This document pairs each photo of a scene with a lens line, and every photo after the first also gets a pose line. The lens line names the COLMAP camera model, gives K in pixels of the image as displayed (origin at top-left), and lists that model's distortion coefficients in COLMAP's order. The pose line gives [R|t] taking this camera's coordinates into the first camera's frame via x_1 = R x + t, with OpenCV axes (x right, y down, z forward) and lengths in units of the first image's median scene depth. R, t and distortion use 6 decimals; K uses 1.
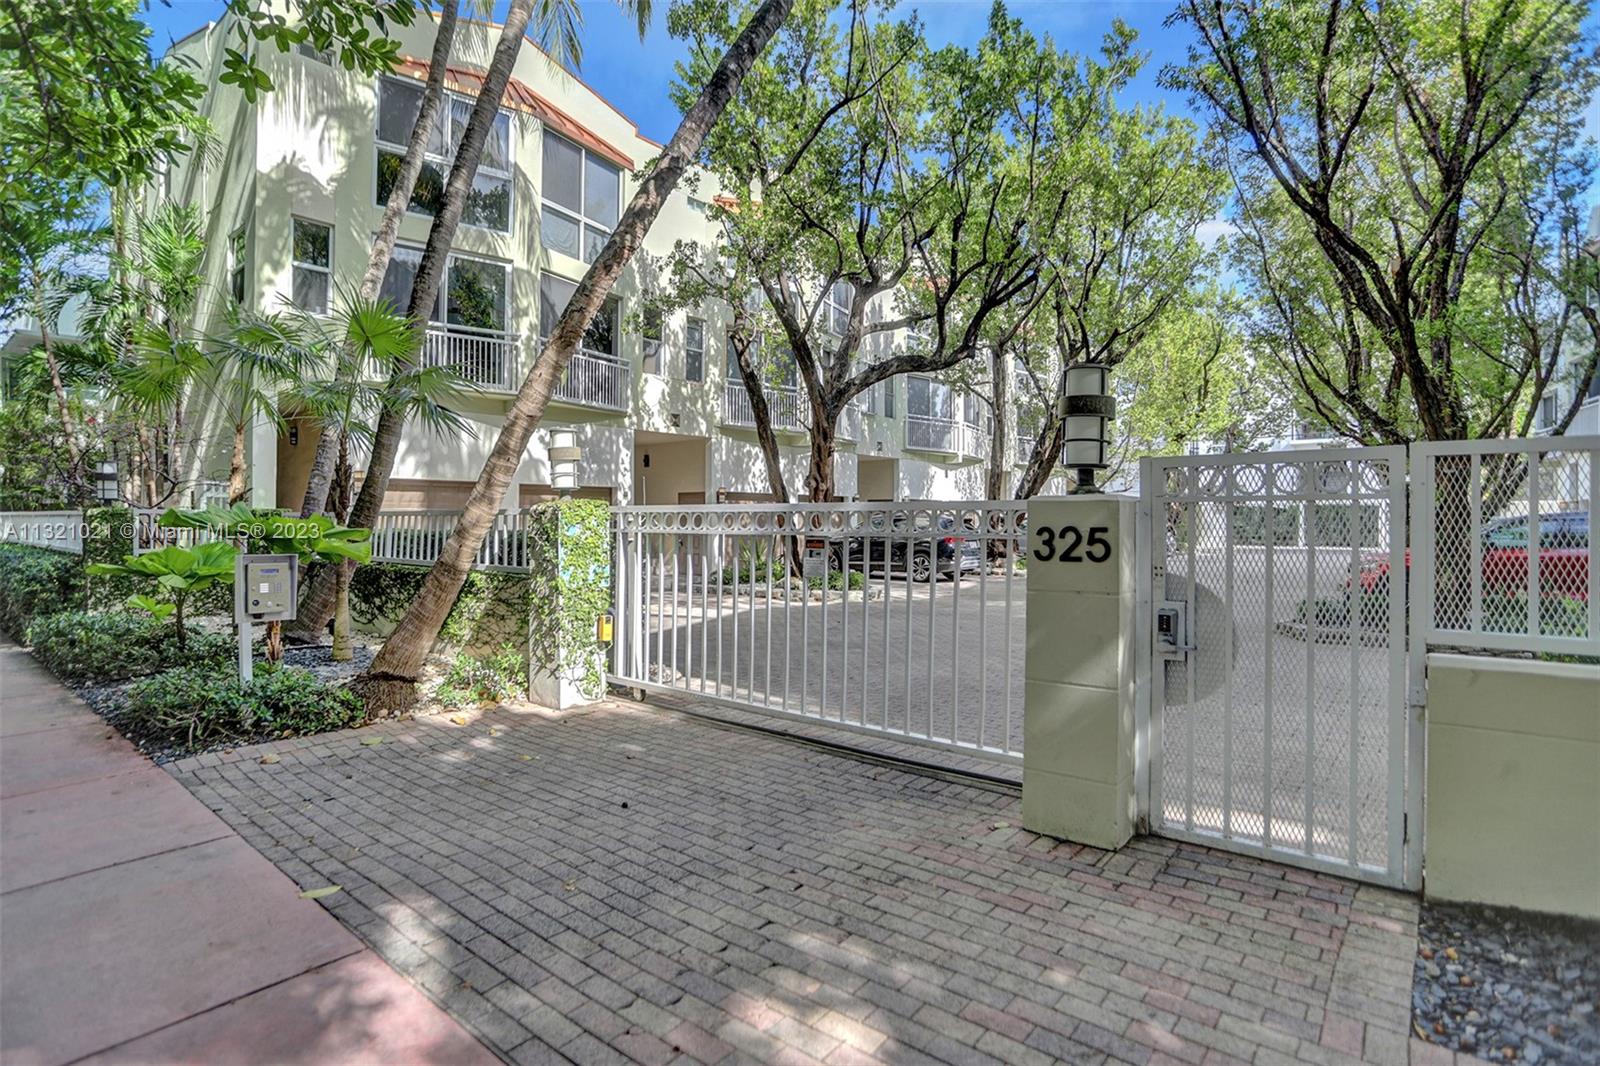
lens RADIAL K [[806.3, 0, 775.6], [0, 806.3, 512.8], [0, 0, 1]] dist [-0.057821, 0.020502]
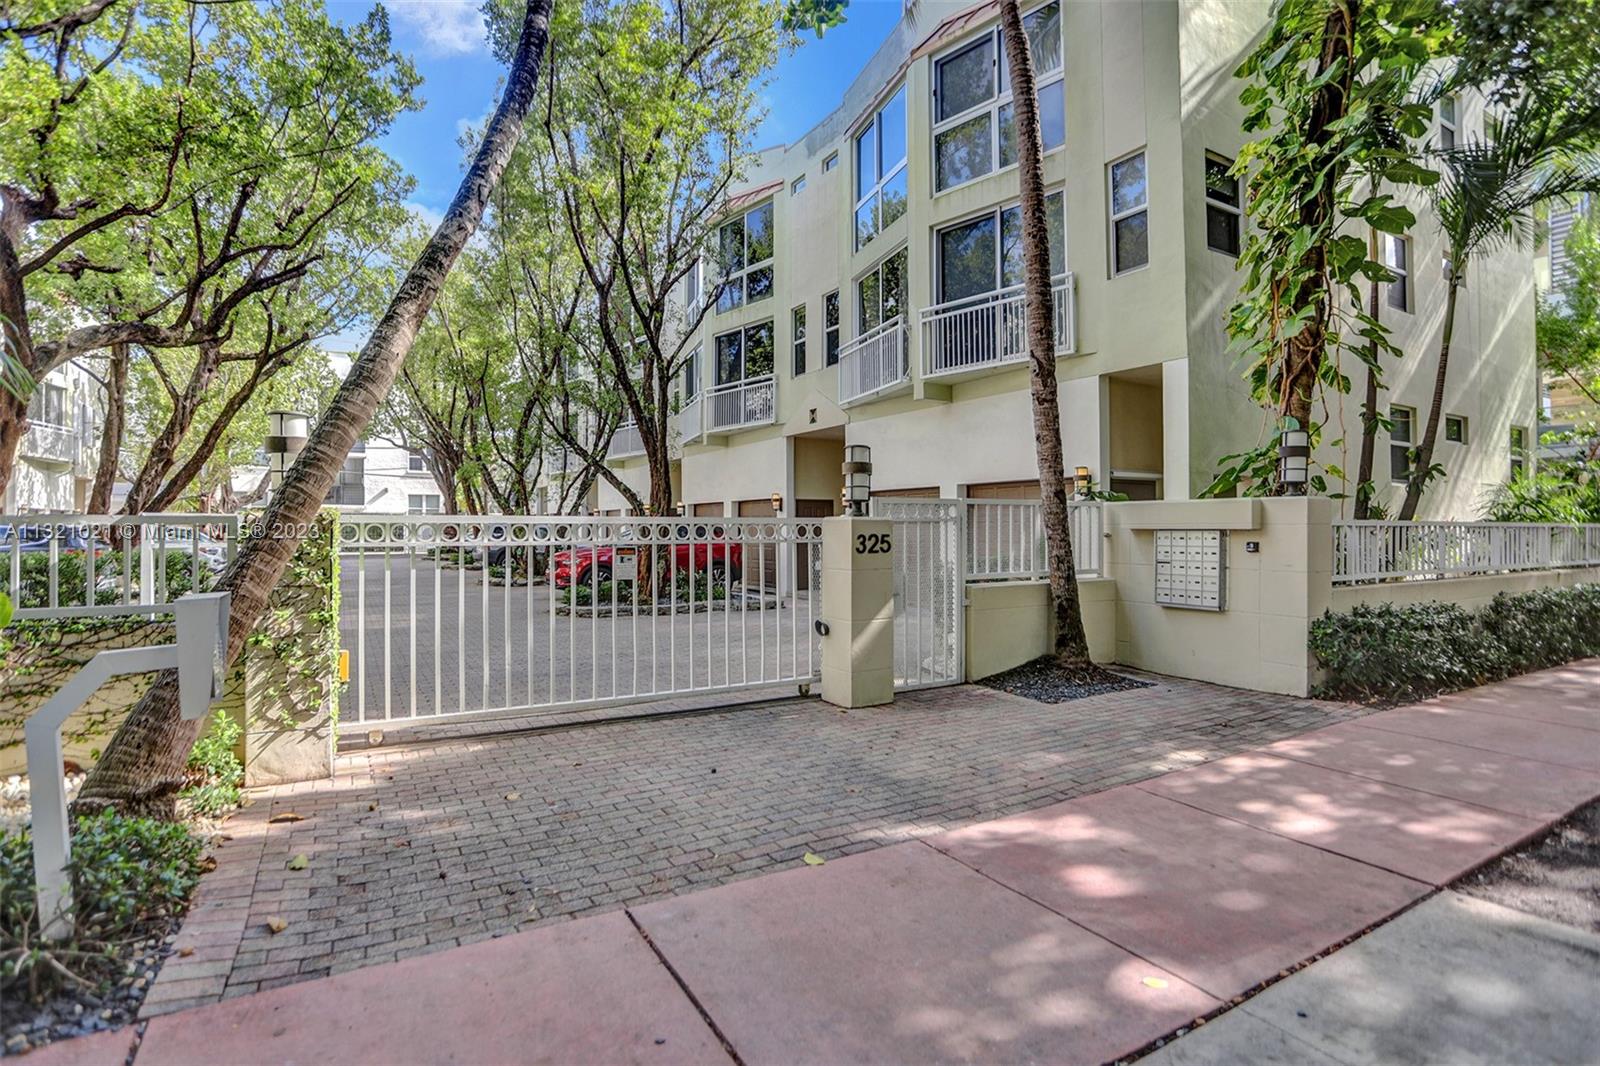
lens RADIAL K [[806.3, 0, 799.9], [0, 806.3, 521.9], [0, 0, 1]] dist [-0.057821, 0.020502]
pose [[0.330952, 0.005954, 0.943629, -1.434843], [-0.007668, 0.999964, -0.003620, -0.002751], [-0.943616, -0.006038, 0.330986, 0.544558]]
